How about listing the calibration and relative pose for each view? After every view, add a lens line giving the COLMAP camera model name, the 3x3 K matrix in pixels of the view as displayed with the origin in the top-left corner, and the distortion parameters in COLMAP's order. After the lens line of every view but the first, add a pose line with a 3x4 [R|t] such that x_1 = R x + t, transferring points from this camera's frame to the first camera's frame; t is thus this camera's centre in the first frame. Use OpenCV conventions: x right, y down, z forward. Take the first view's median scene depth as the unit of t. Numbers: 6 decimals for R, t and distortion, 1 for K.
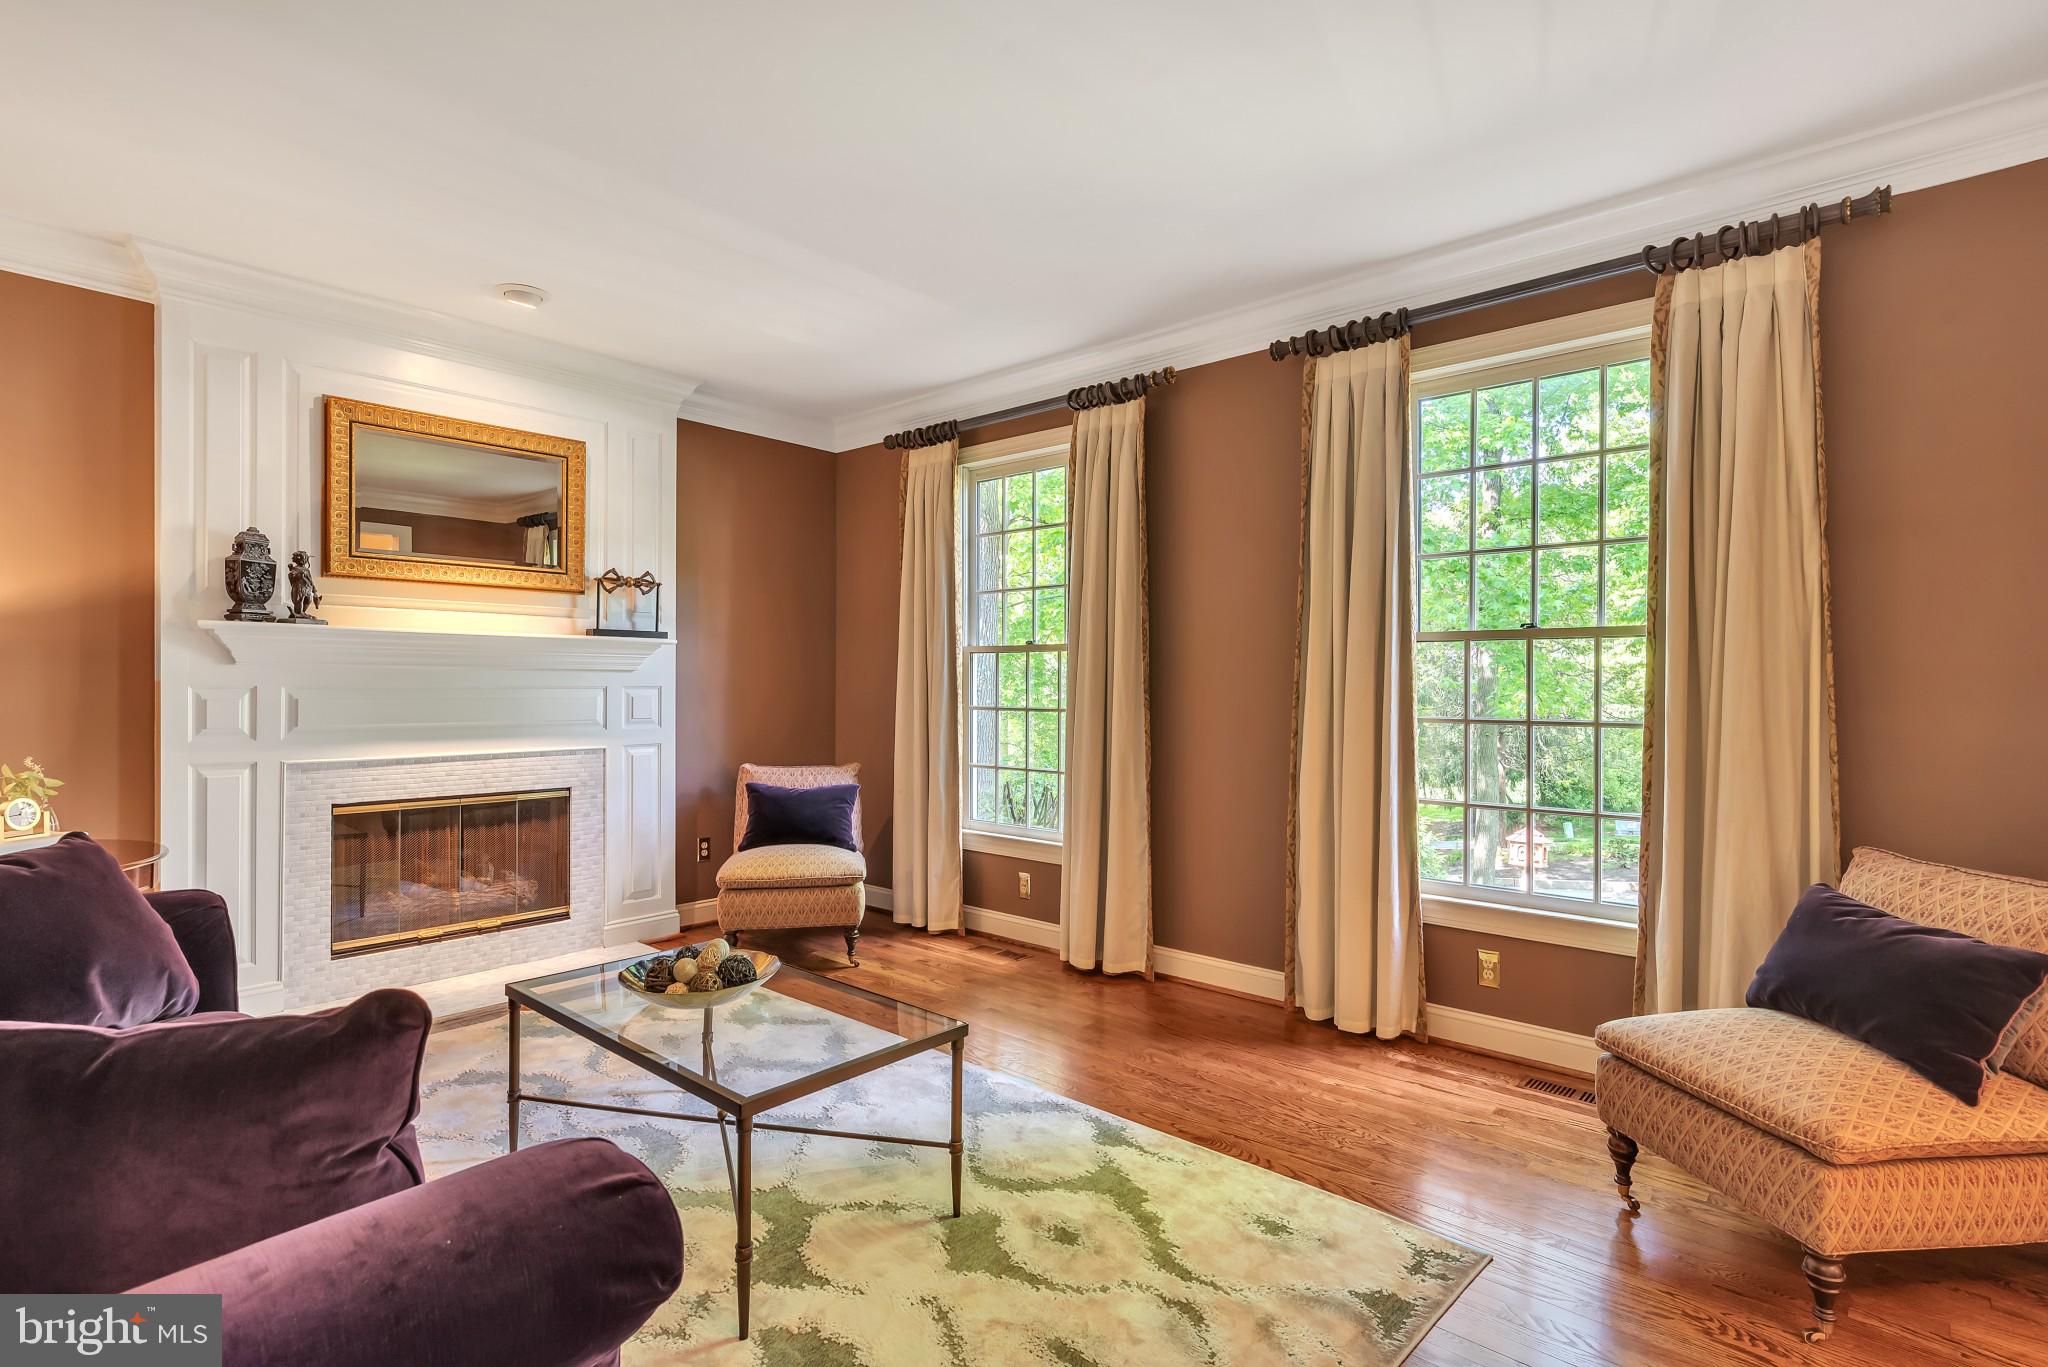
lens RADIAL K [[995.5, 0, 1024.0], [0, 995.5, 683.5], [0, 0, 1]] dist [0.000603, -0.000436]
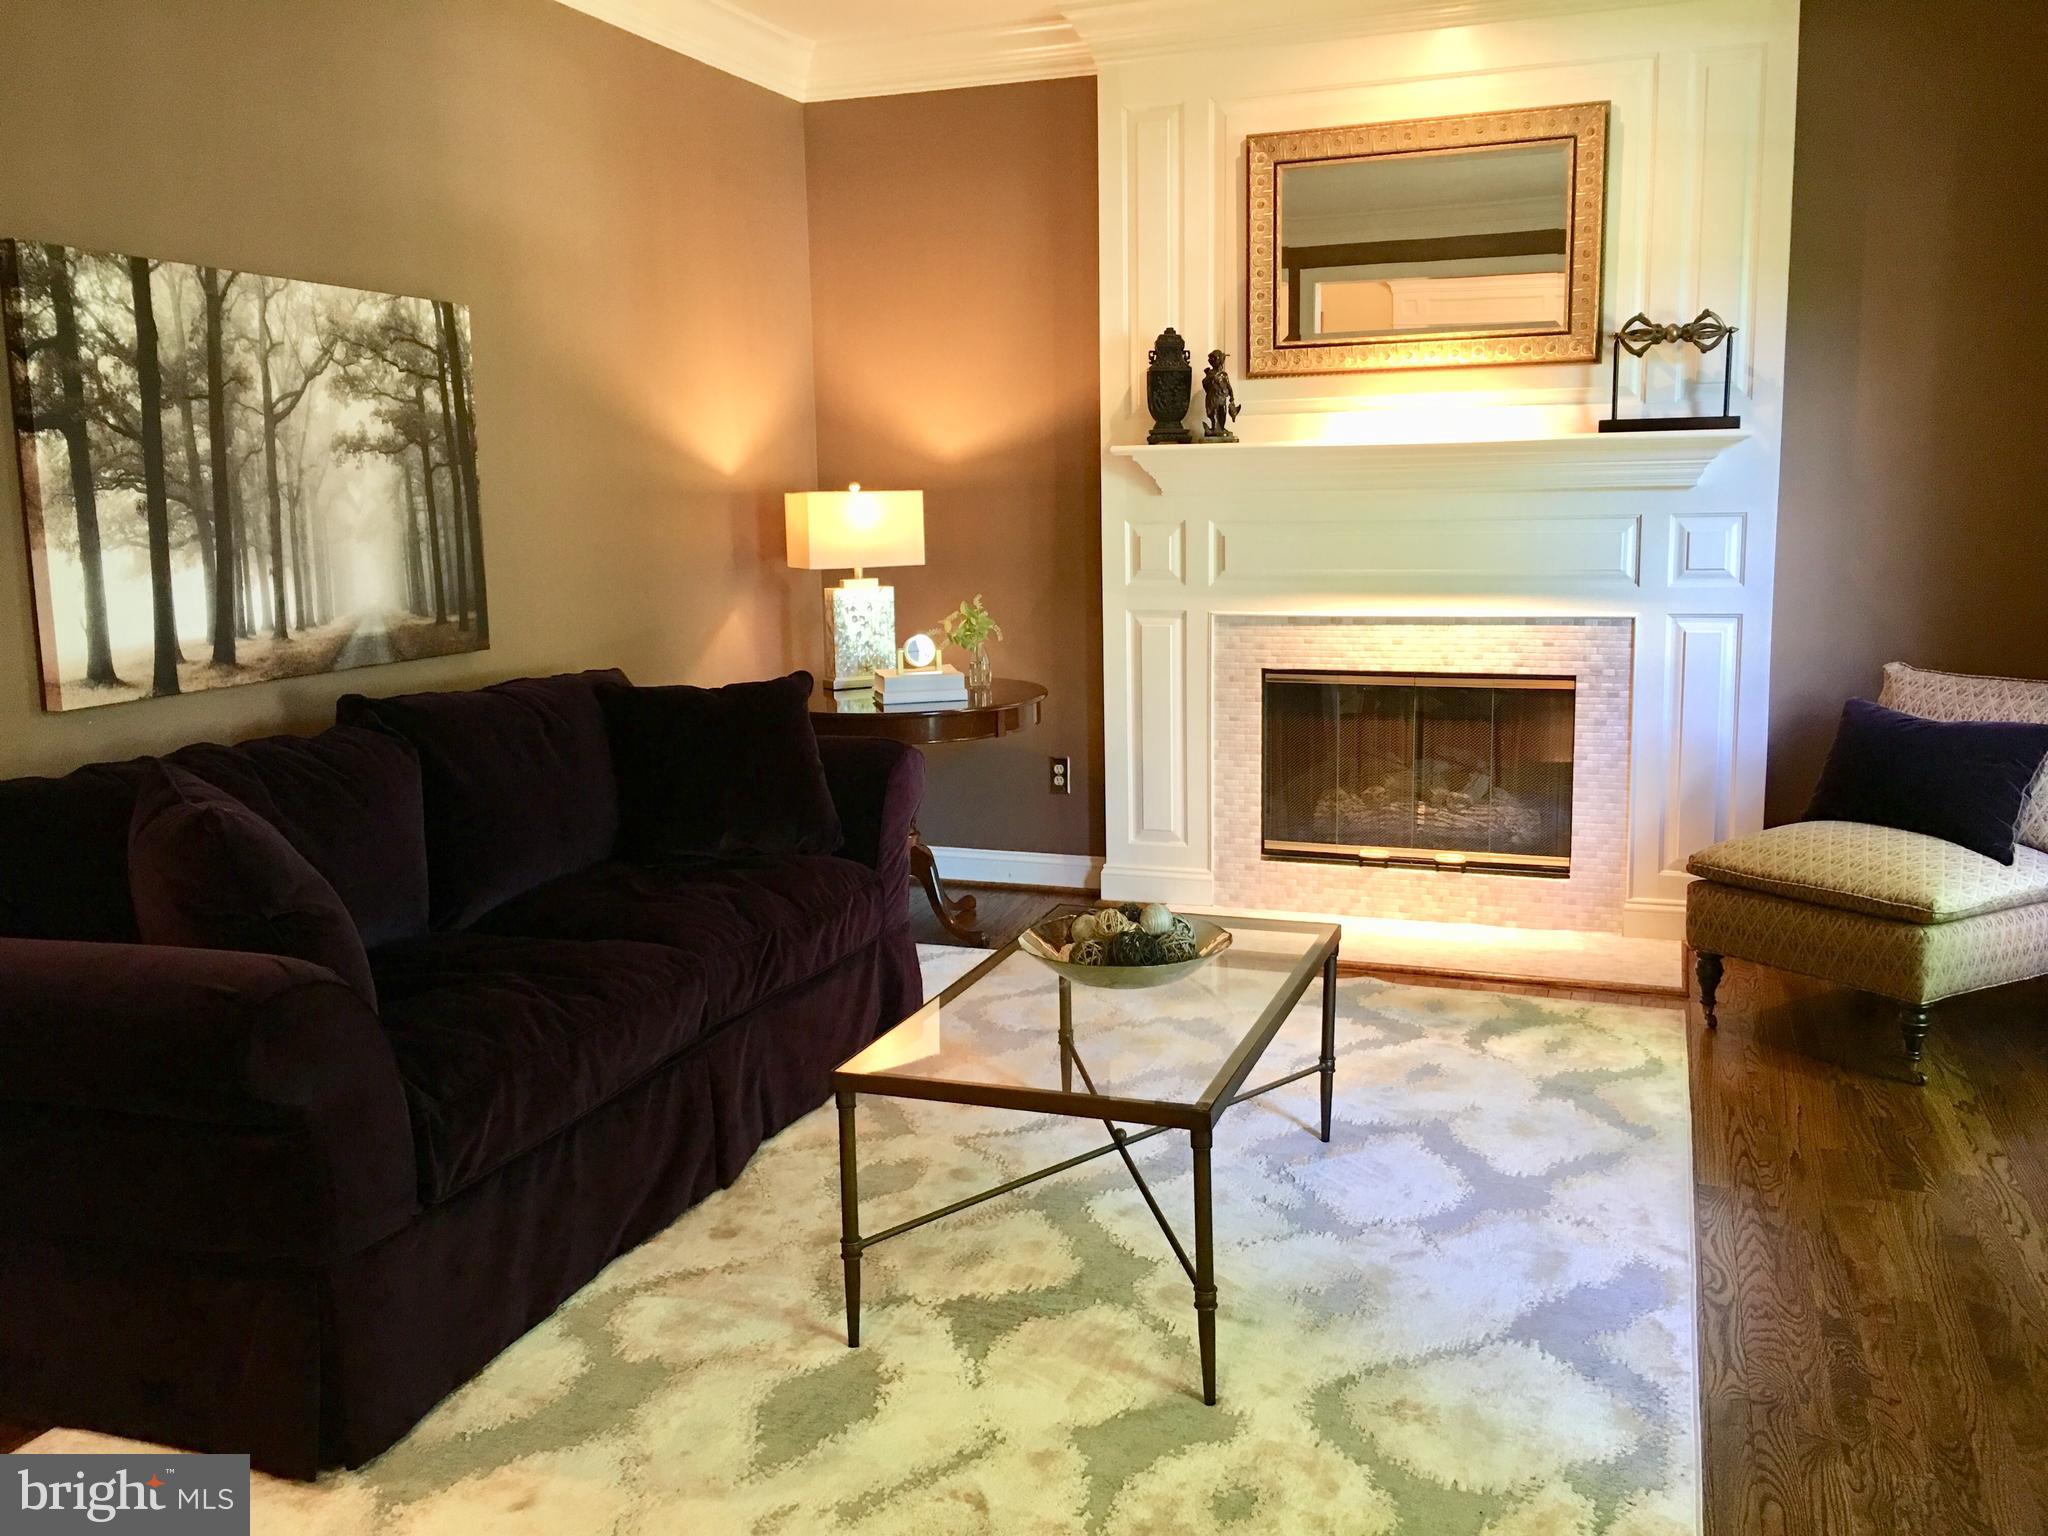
lens RADIAL K [[1718.5, 0, 1024.0], [0, 1718.5, 768.0], [0, 0, 1]] dist [0.005790, 0.000121]
pose [[0.360244, 0.142692, -0.921880, 0.512285], [0.021869, 0.986669, 0.161265, -0.026351], [0.932602, -0.078255, 0.352321, 0.326597]]
